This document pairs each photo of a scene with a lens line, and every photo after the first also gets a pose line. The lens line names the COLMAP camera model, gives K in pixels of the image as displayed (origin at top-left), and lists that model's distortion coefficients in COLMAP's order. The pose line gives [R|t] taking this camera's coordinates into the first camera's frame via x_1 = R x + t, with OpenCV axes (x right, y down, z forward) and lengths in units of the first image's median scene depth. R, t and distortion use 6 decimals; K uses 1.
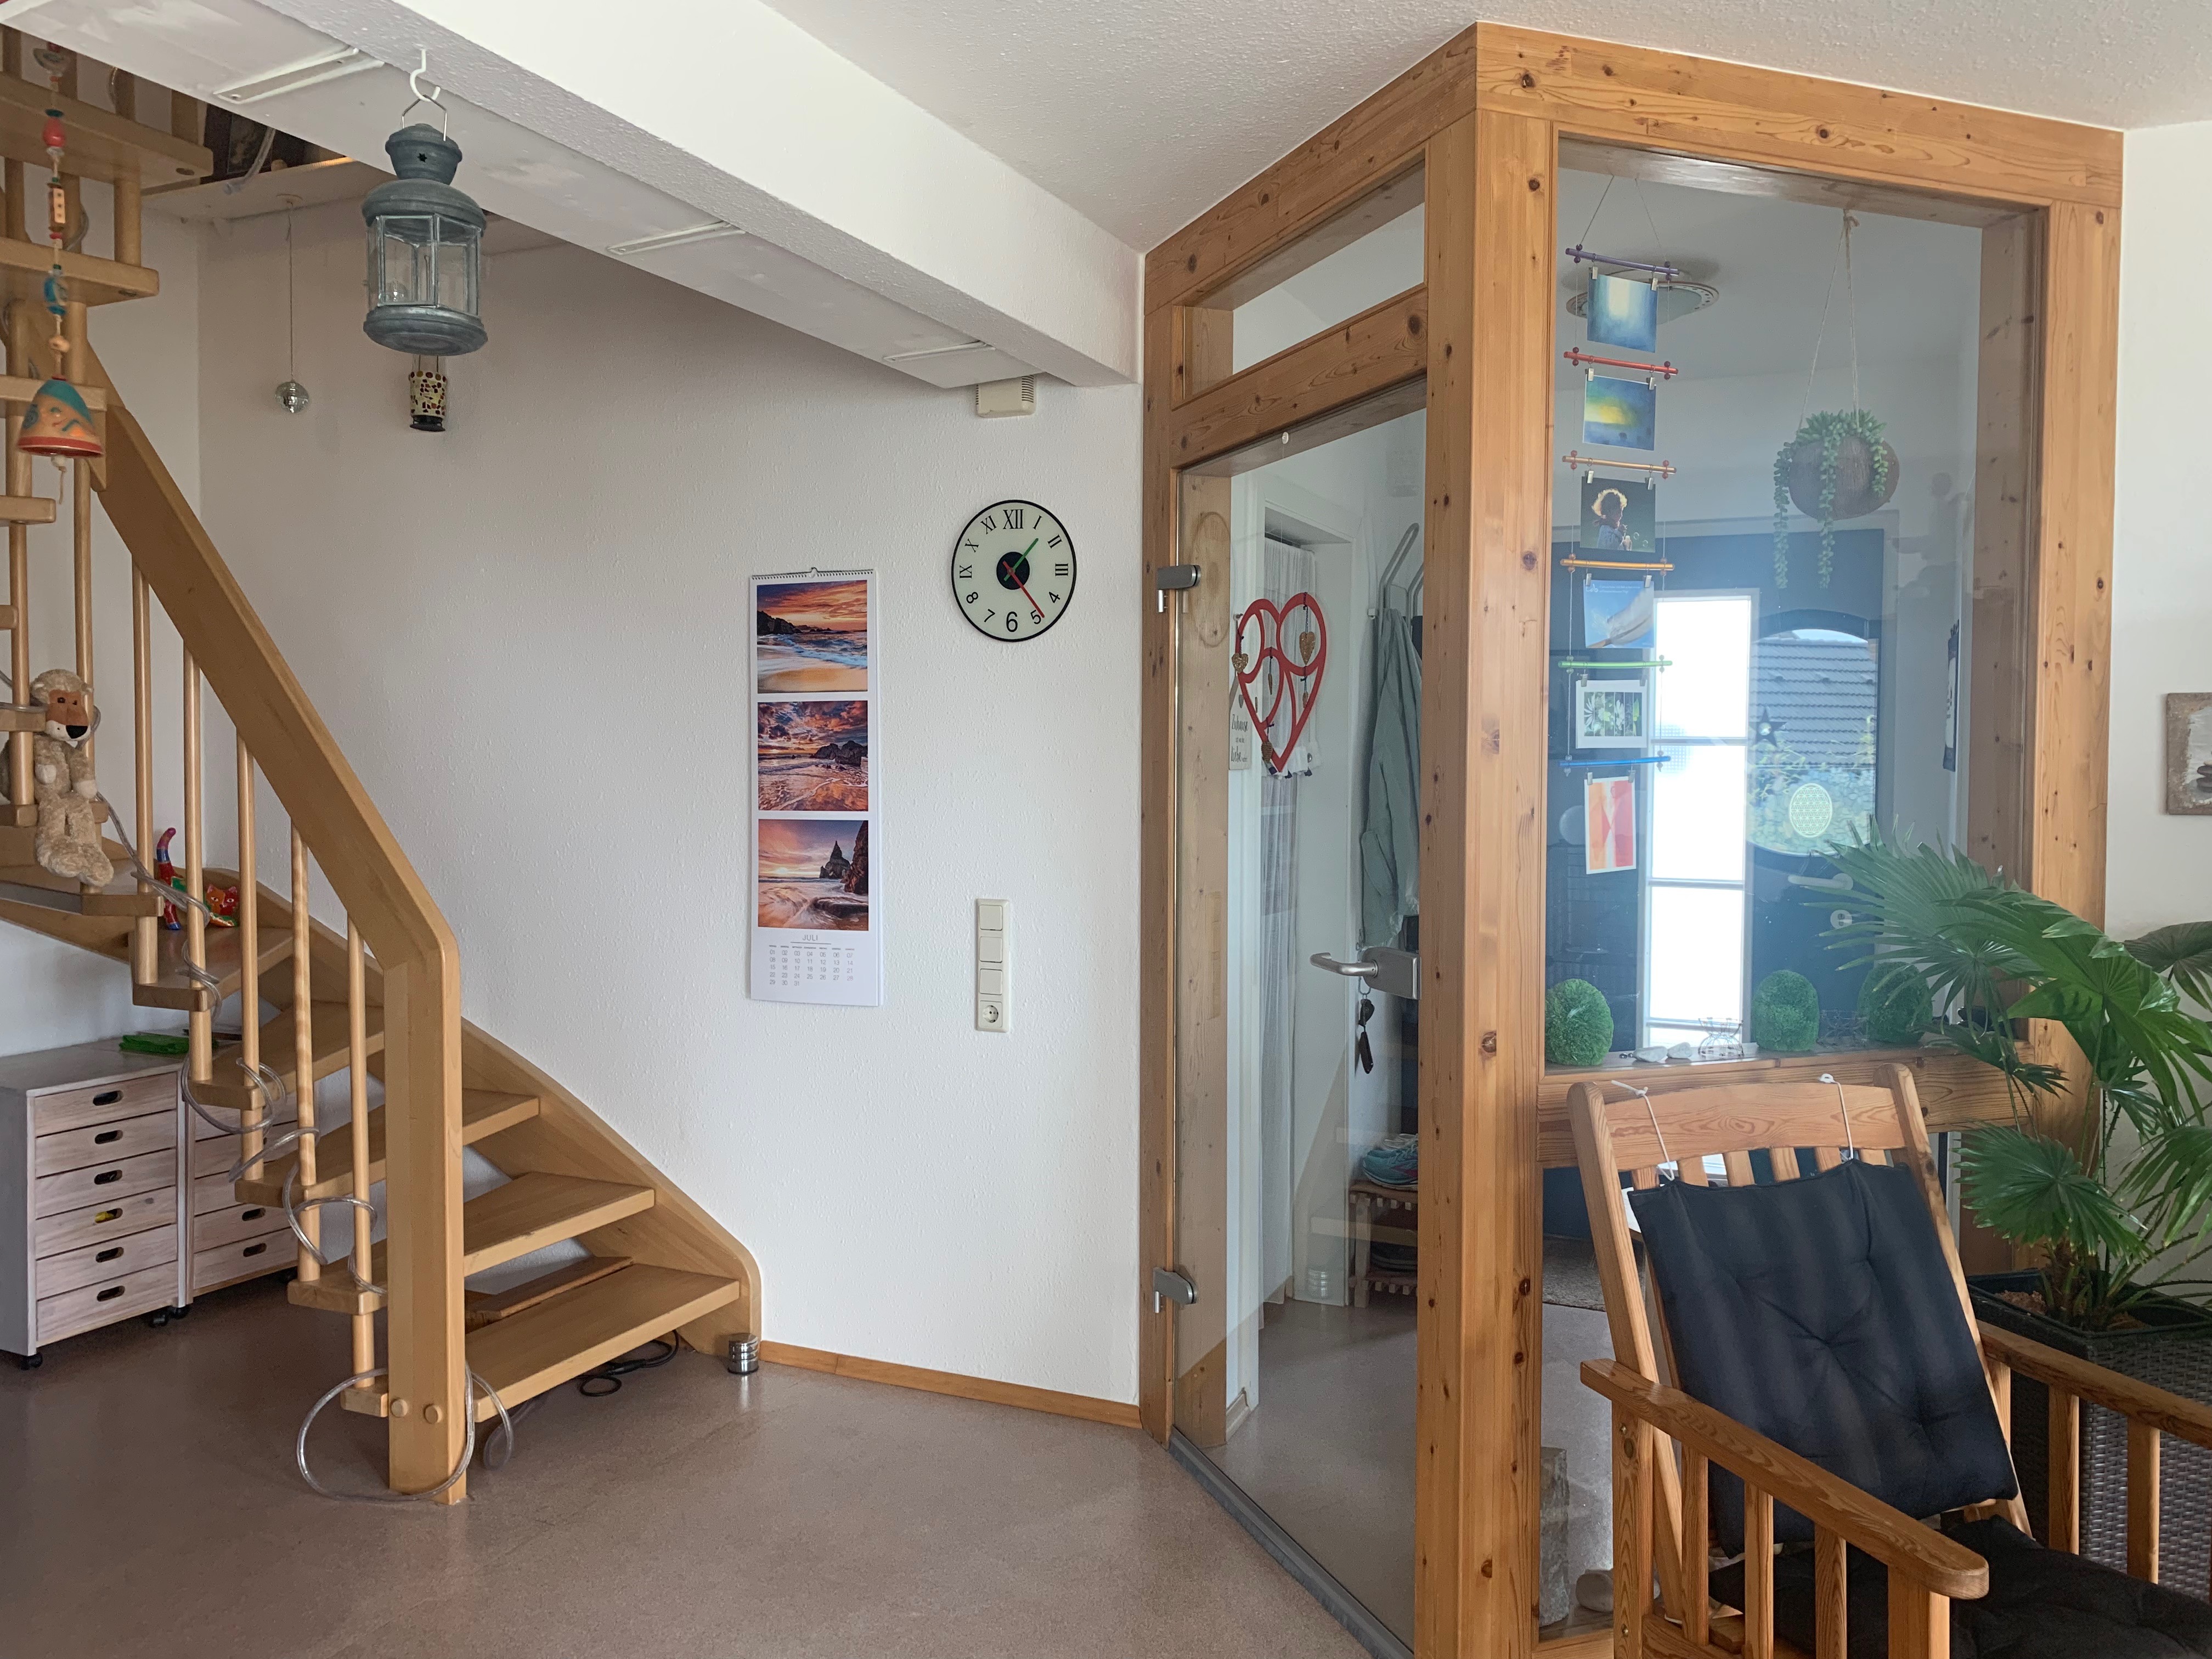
lens RADIAL K [[1694.9, 0, 1106.0], [0, 1694.9, 829.5], [0, 0, 1]] dist [0.010373, -0.001097]
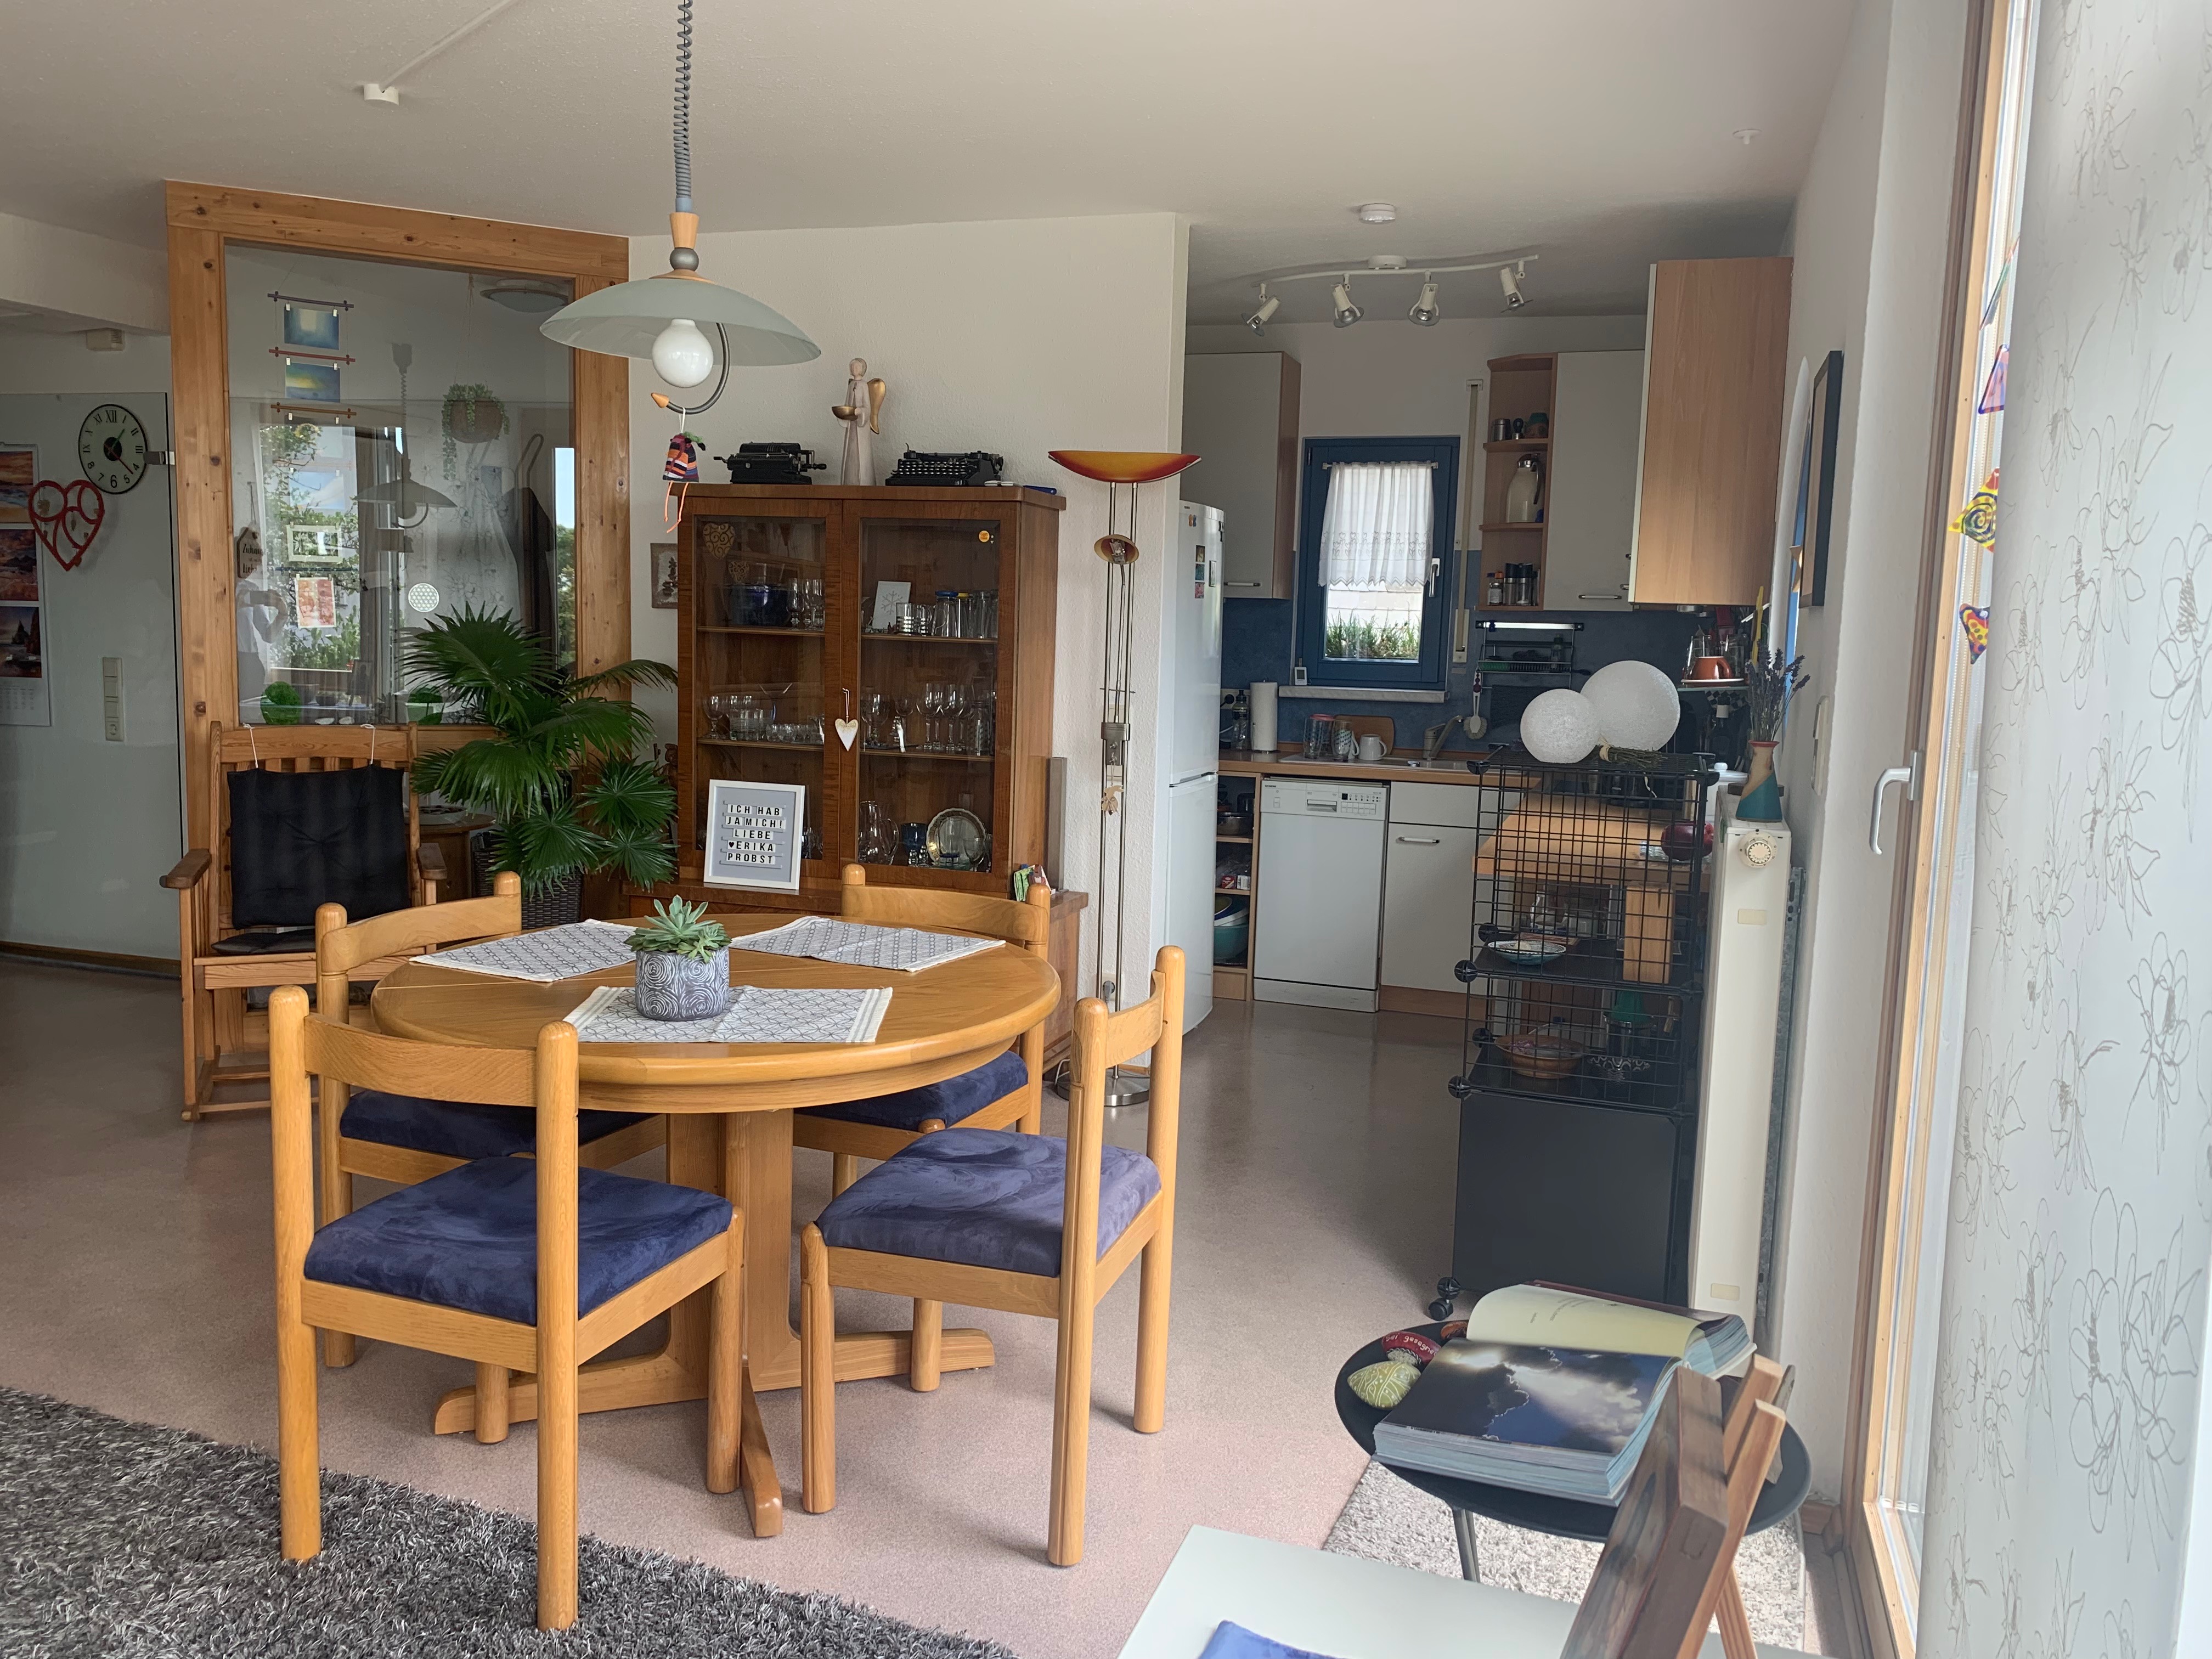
lens RADIAL K [[1694.9, 0, 1106.0], [0, 1694.9, 829.5], [0, 0, 1]] dist [0.010373, -0.001097]
pose [[0.992688, 0.009101, 0.120368, 0.901357], [-0.018605, 0.996775, 0.078064, 0.080917], [-0.119270, -0.079733, 0.989655, -0.953413]]
